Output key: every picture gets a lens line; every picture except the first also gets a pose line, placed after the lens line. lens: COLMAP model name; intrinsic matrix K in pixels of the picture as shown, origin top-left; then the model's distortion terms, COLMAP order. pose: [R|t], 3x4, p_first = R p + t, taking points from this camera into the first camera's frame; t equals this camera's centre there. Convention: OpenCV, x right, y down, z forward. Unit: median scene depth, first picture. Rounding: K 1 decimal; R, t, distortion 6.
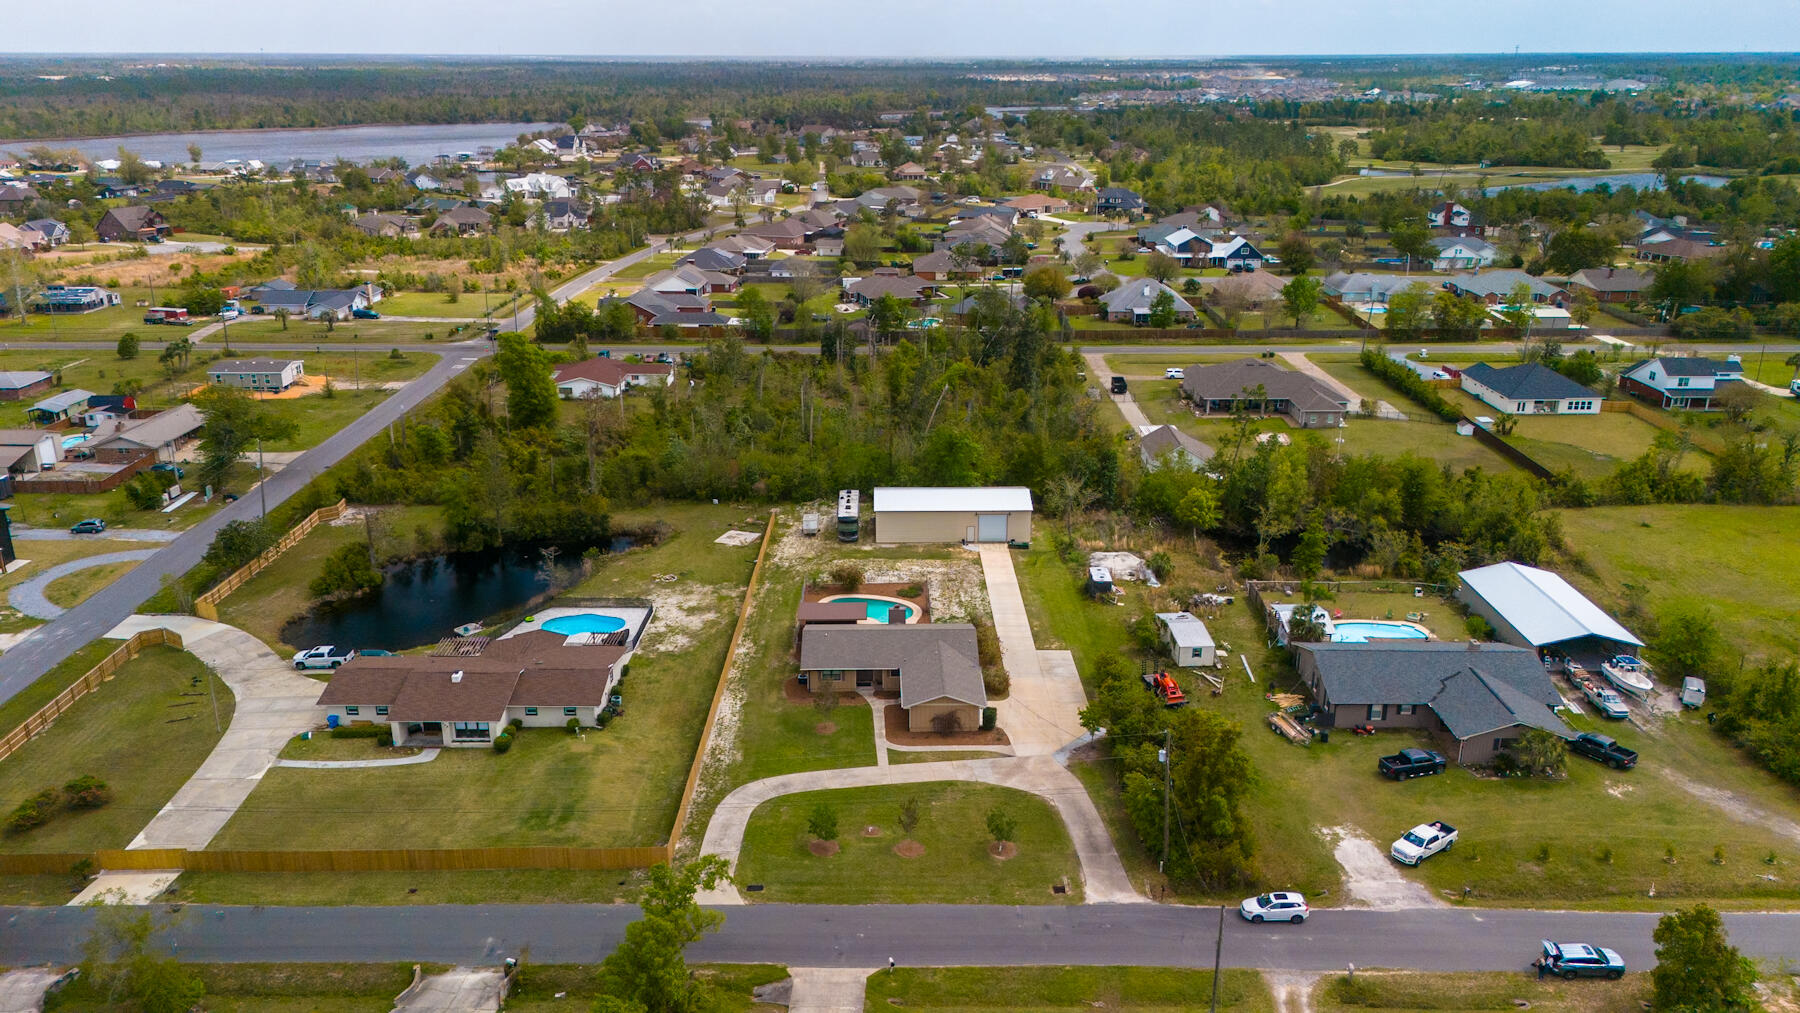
lens RADIAL K [[1311.3, 0, 898.2], [0, 1311.3, 506.3], [0, 0, 1]] dist [0.063316, -0.066956]
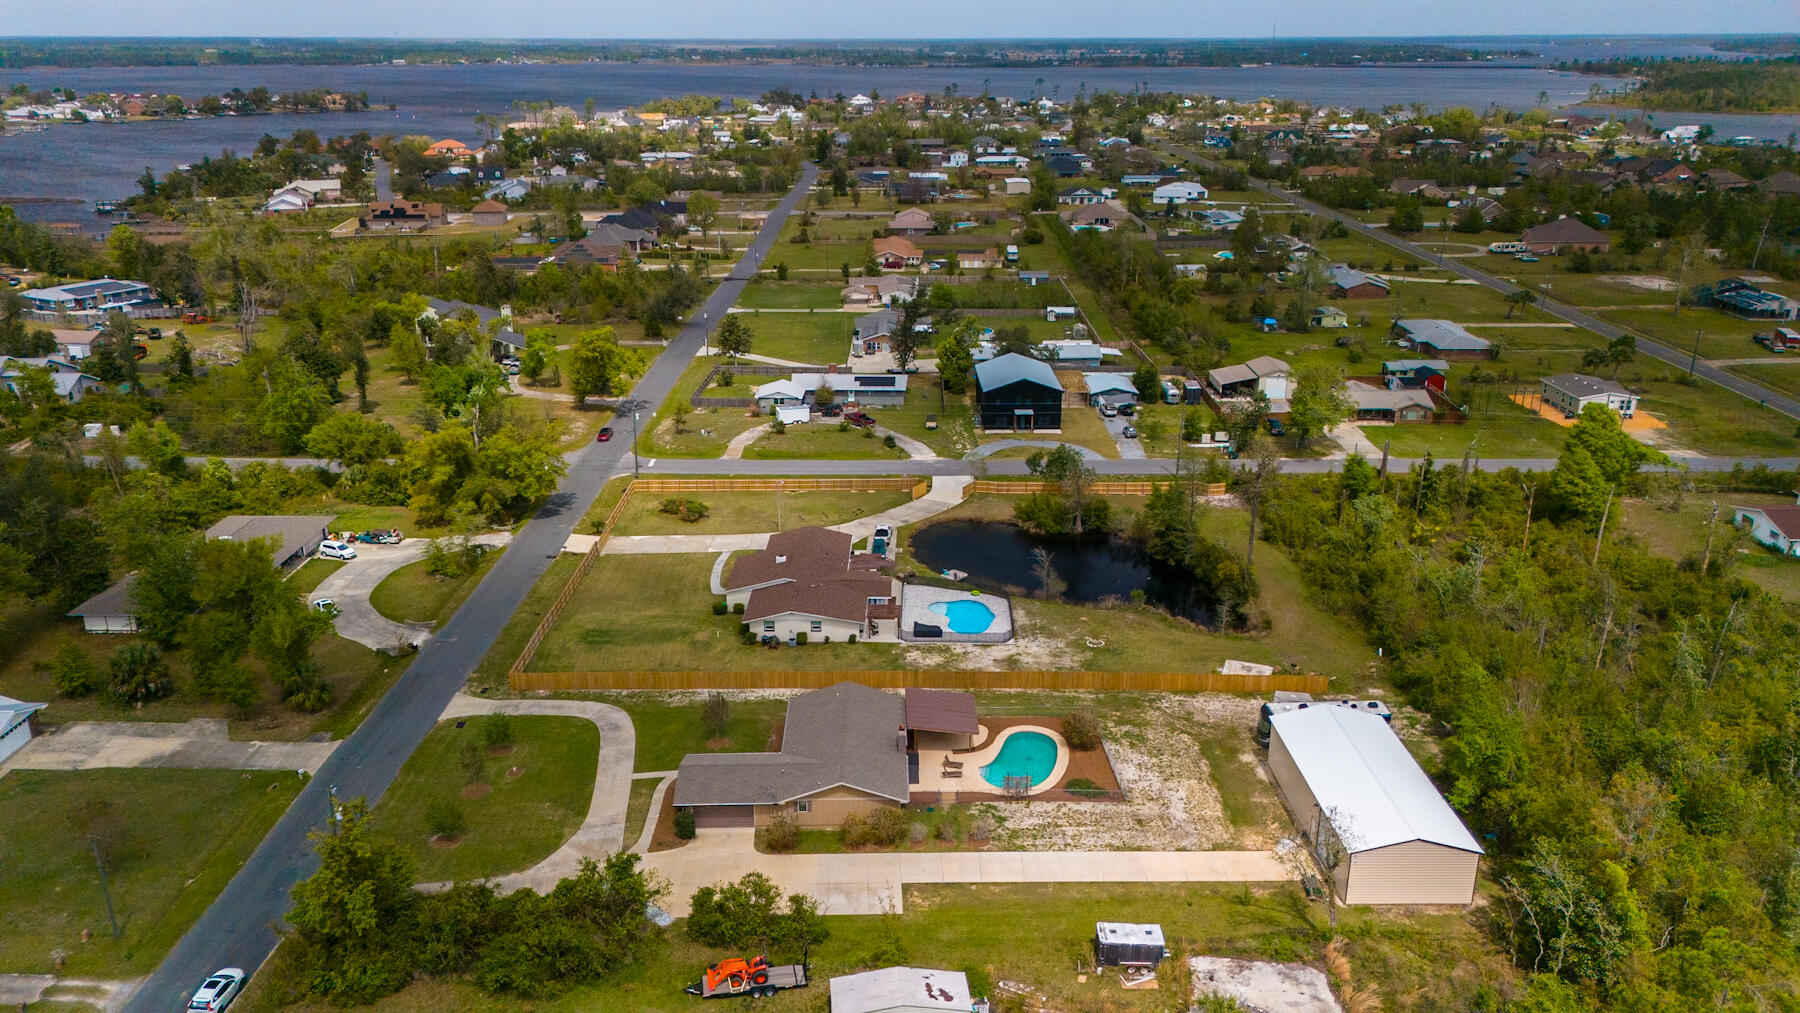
lens RADIAL K [[1311.3, 0, 892.4], [0, 1311.3, 536.3], [0, 0, 1]] dist [0.063316, -0.066956]
pose [[-0.005495, 0.352962, -0.935621, 0.688187], [-0.322270, 0.885091, 0.335792, -0.286981], [0.946632, 0.303367, 0.108885, 0.837424]]
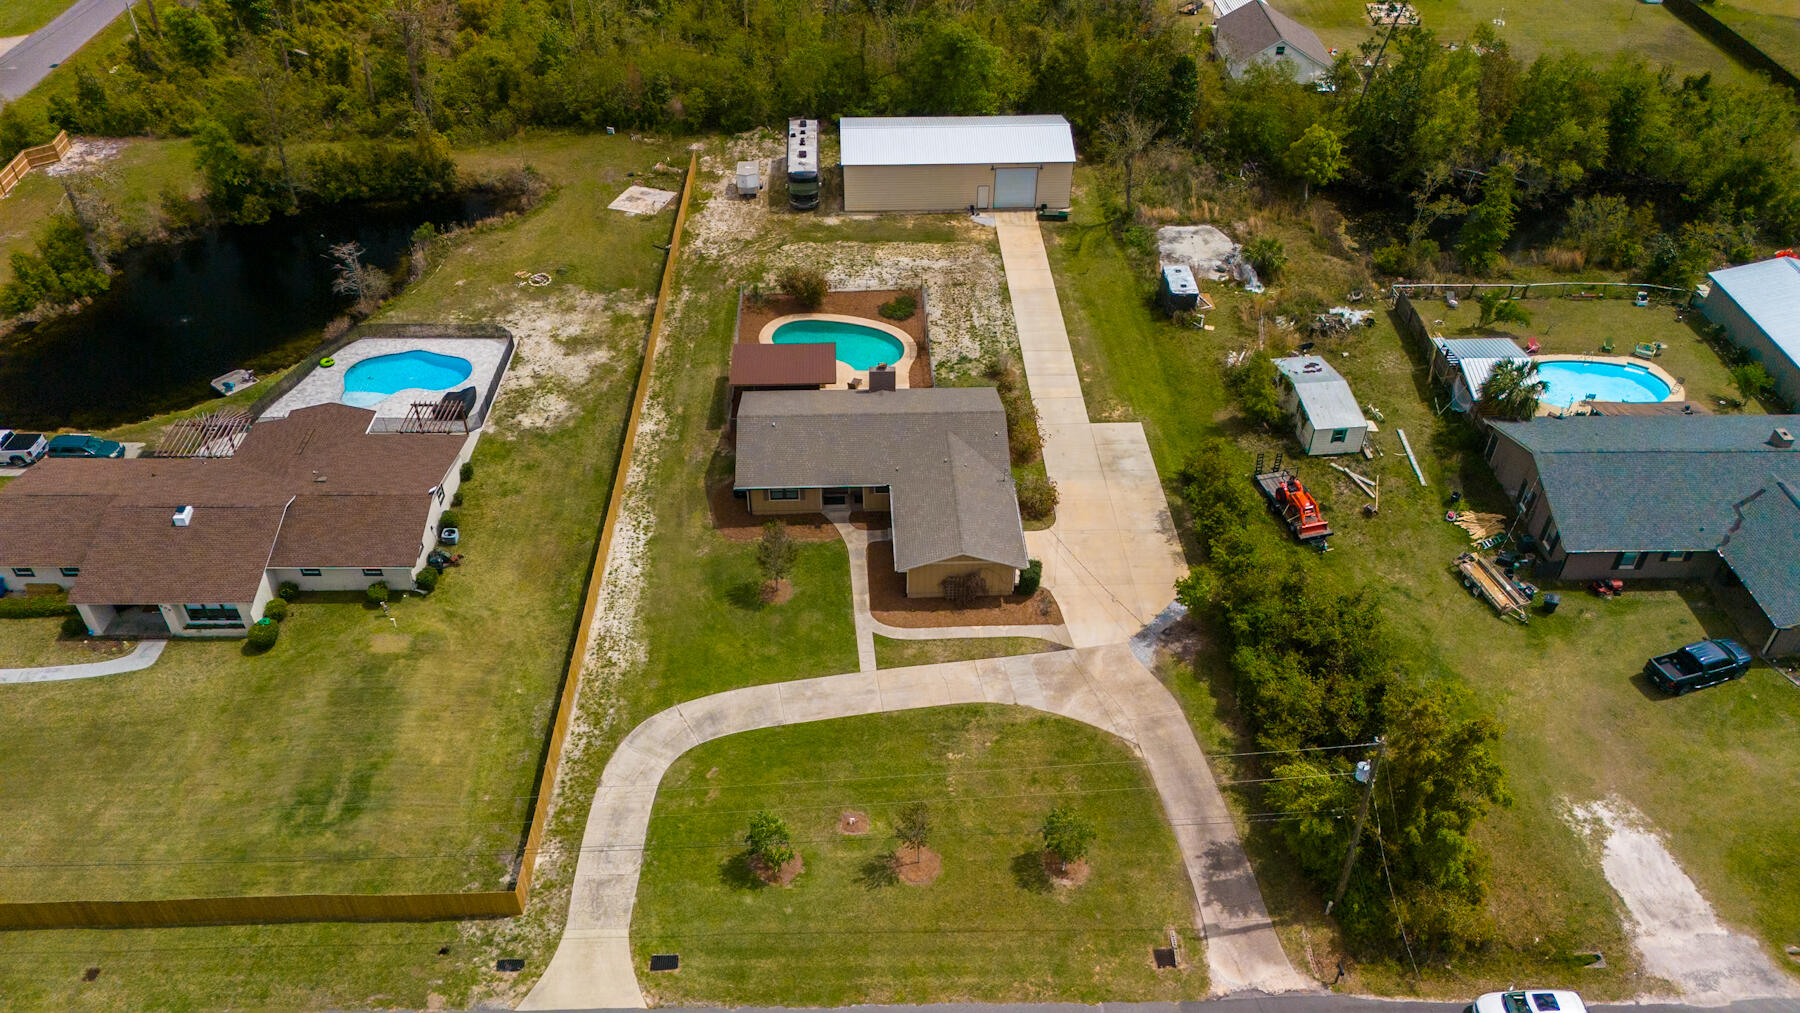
lens RADIAL K [[1311.3, 0, 893.6], [0, 1311.3, 515.6], [0, 0, 1]] dist [0.063316, -0.066956]
pose [[0.999674, -0.011743, 0.022661, -0.010253], [0.002833, 0.933429, 0.358751, -0.083725], [-0.025365, -0.358570, 0.933158, 0.353590]]
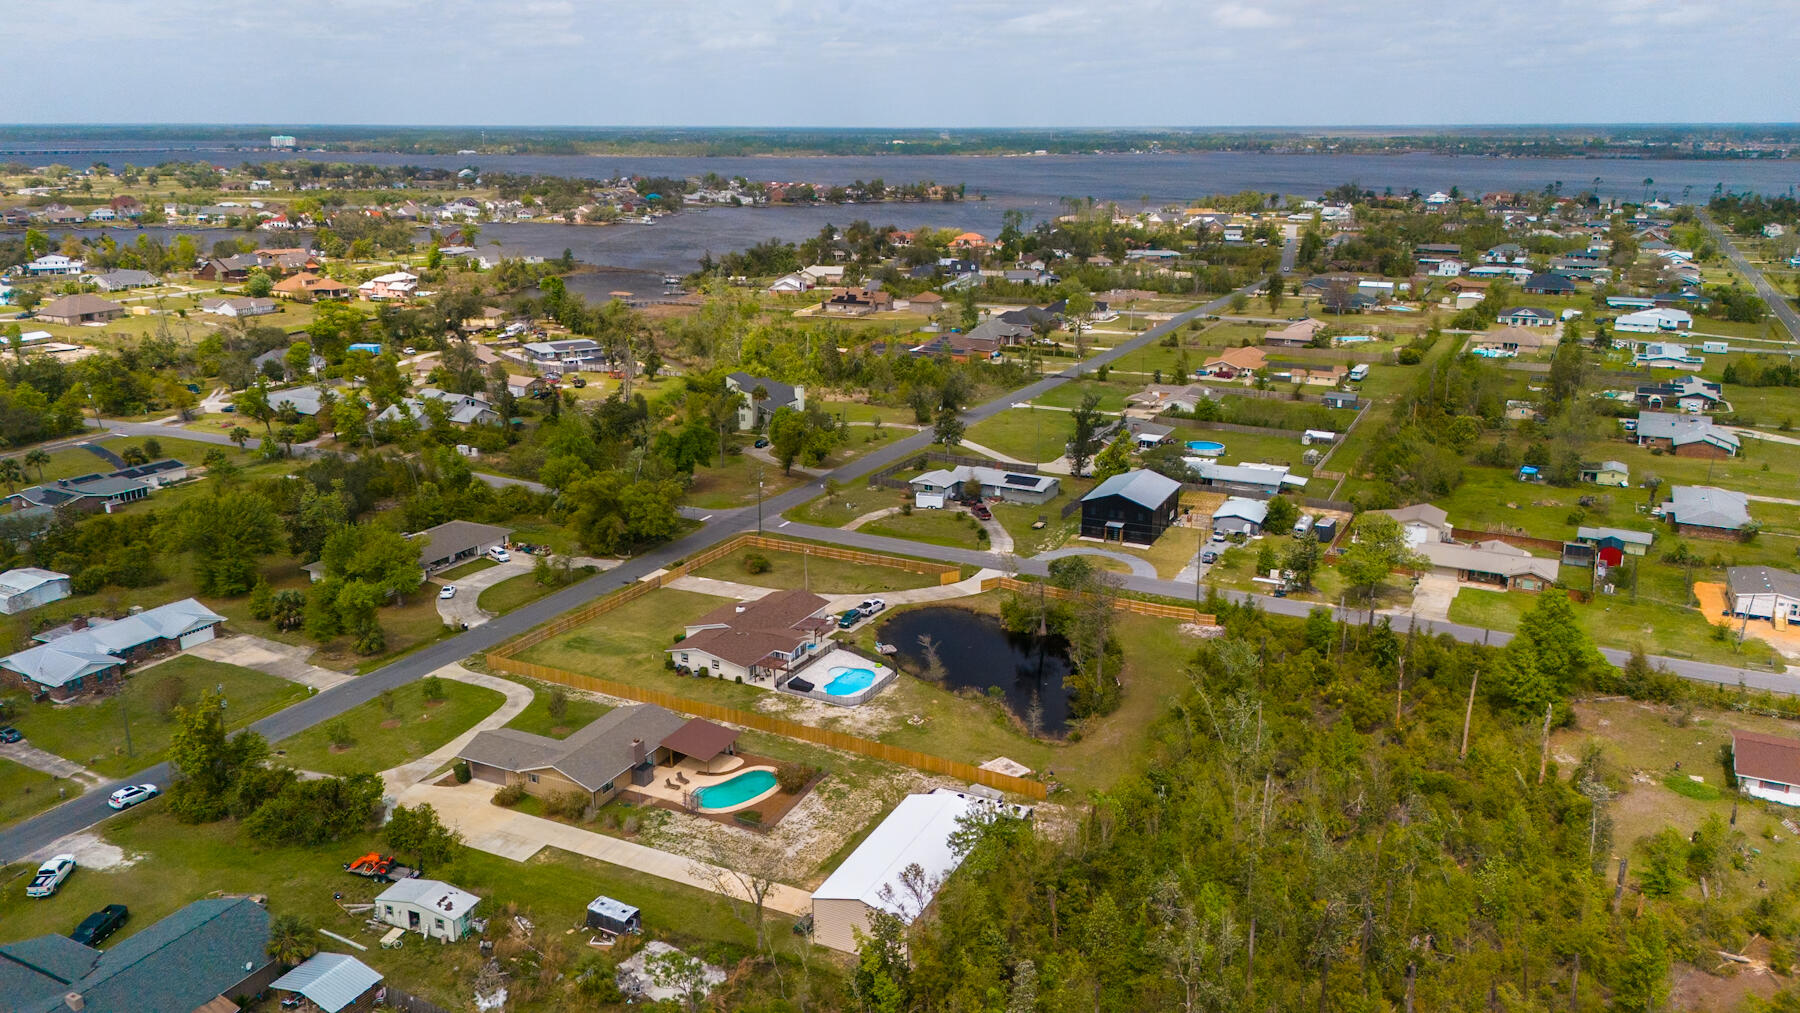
lens RADIAL K [[1311.3, 0, 890.1], [0, 1311.3, 508.6], [0, 0, 1]] dist [0.063316, -0.066956]
pose [[-0.455530, 0.247904, -0.855006, 0.729828], [-0.288153, 0.867676, 0.405100, -0.545107], [0.842294, 0.430908, -0.323819, 1.376219]]
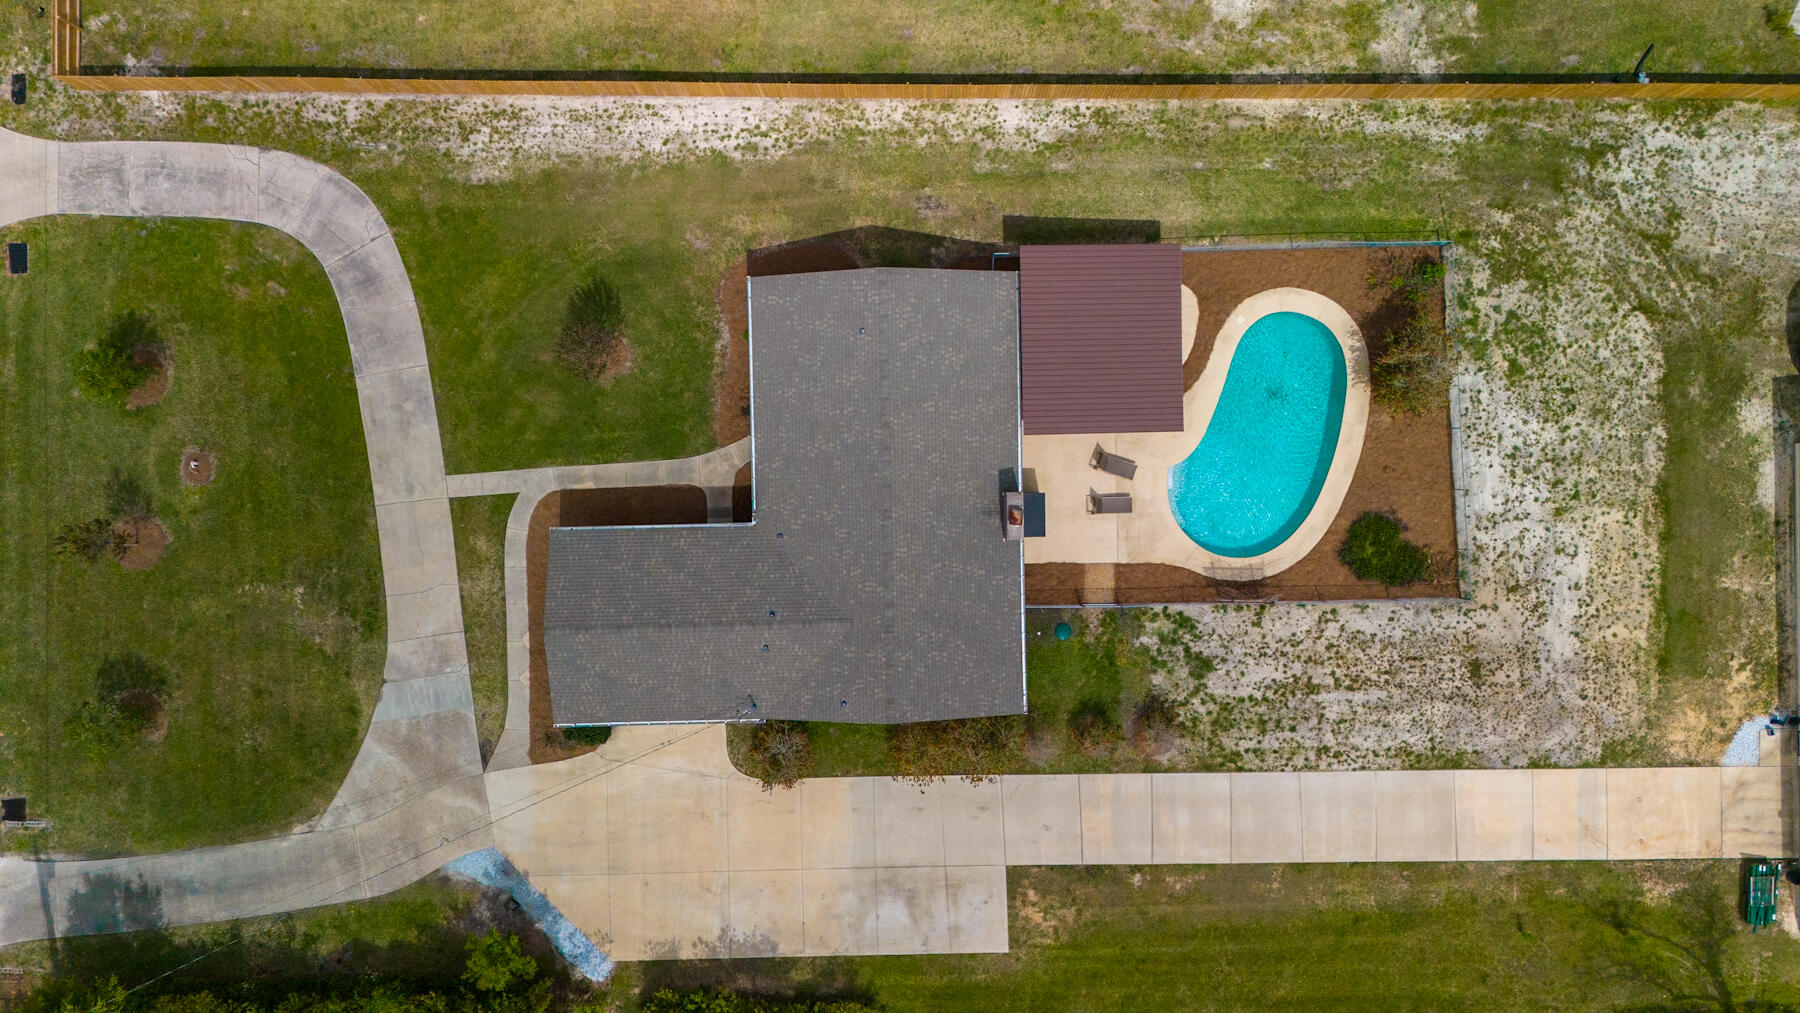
lens RADIAL K [[1311.3, 0, 886.7], [0, 1311.3, 498.8], [0, 0, 1]] dist [0.063316, -0.066956]
pose [[0.003611, 0.999898, 0.013816, -0.010396], [-0.313212, -0.011990, 0.949608, -0.246437], [0.949676, -0.007756, 0.313137, 0.820401]]
